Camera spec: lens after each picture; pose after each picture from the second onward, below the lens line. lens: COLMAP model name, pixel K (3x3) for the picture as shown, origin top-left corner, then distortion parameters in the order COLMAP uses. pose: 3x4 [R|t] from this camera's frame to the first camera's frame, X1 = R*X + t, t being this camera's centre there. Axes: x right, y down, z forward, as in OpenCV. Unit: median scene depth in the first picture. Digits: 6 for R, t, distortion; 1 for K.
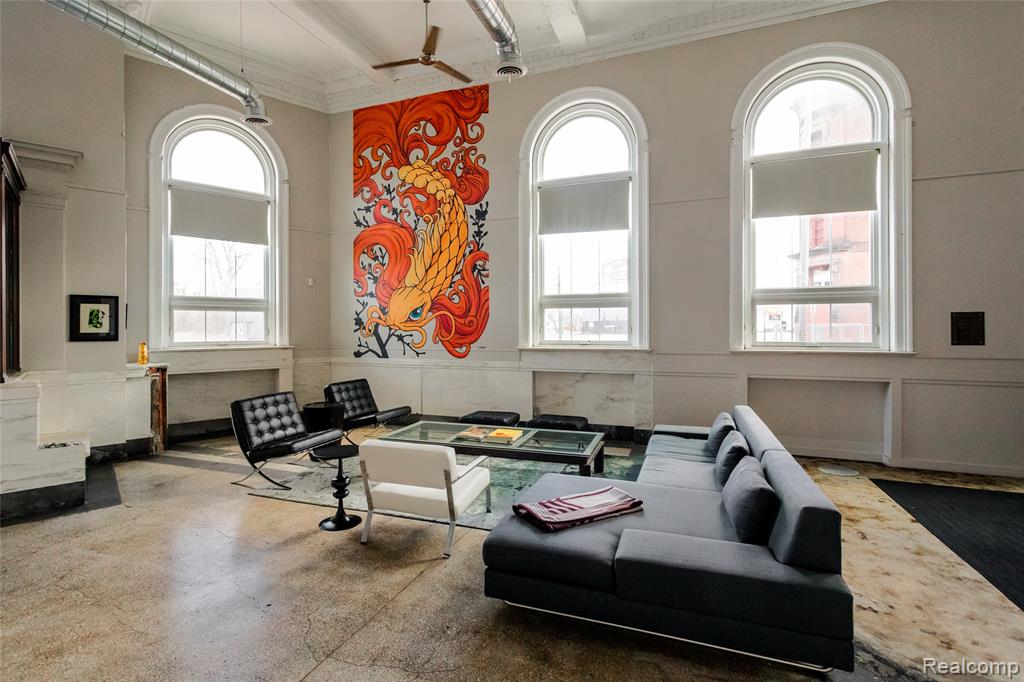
lens RADIAL K [[482.5, 0, 508.8], [0, 482.5, 330.0], [0, 0, 1]] dist [0.008359, 0.001637]
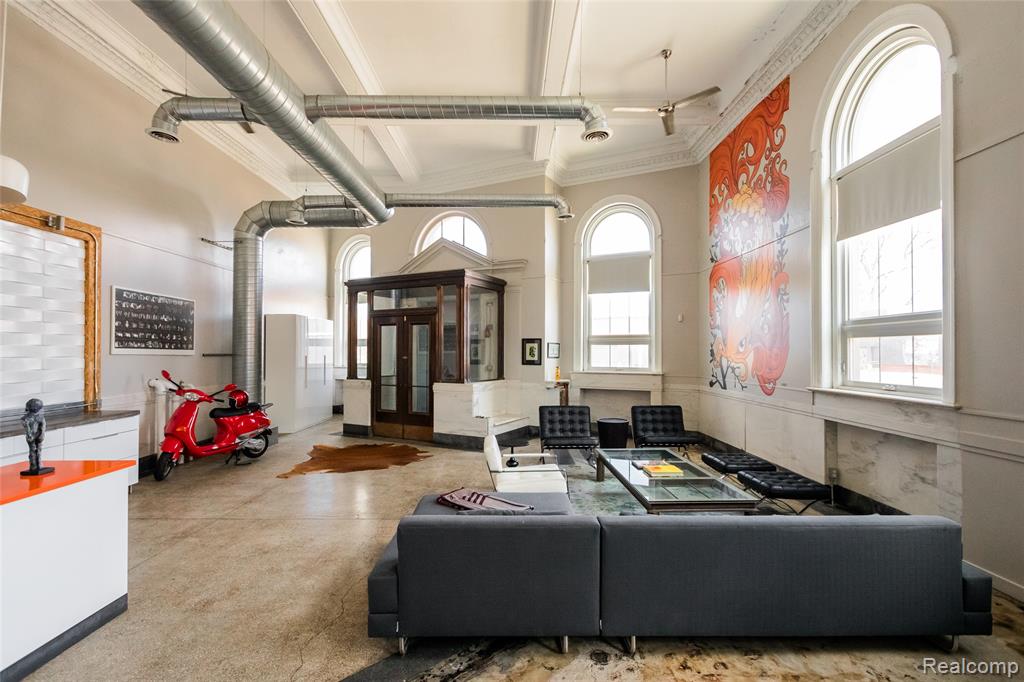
lens RADIAL K [[482.5, 0, 513.2], [0, 482.5, 348.1], [0, 0, 1]] dist [0.008359, 0.001637]
pose [[0.363097, -0.002978, -0.931747, 0.621620], [-0.007805, 0.999950, -0.006238, -0.021773], [0.931719, 0.009537, 0.363055, 0.263768]]
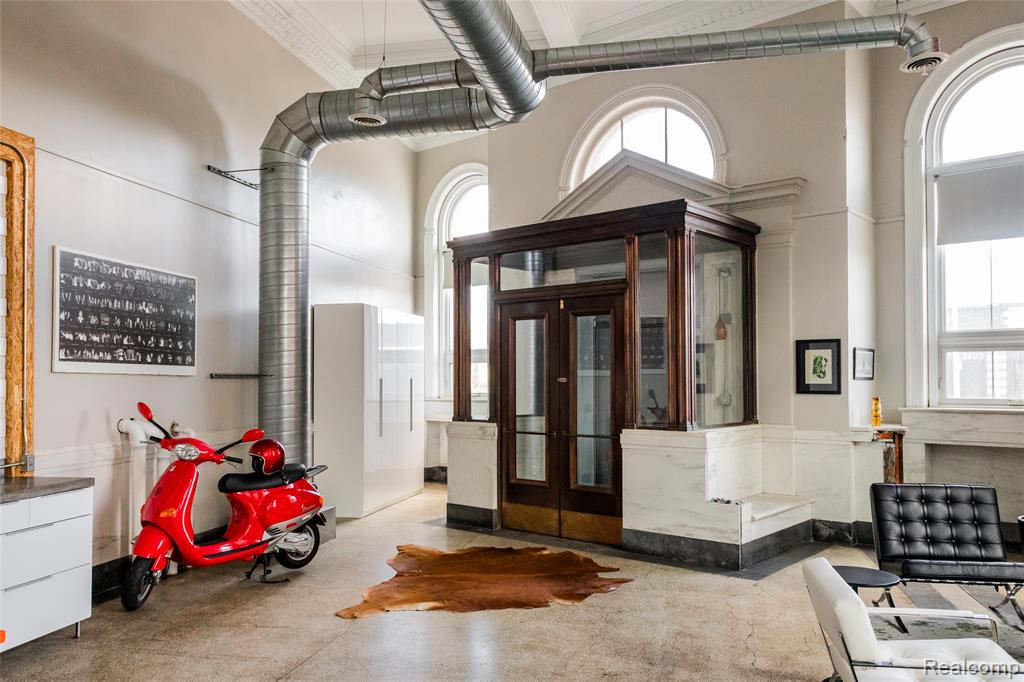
lens RADIAL K [[796.7, 0, 522.6], [0, 796.7, 358.3], [0, 0, 1]] dist [0.030266, 0.001145]
pose [[0.156651, -0.020760, -0.987436, 0.371086], [-0.001892, 0.999771, -0.021320, -0.006958], [0.987652, 0.005208, 0.156576, 0.234209]]
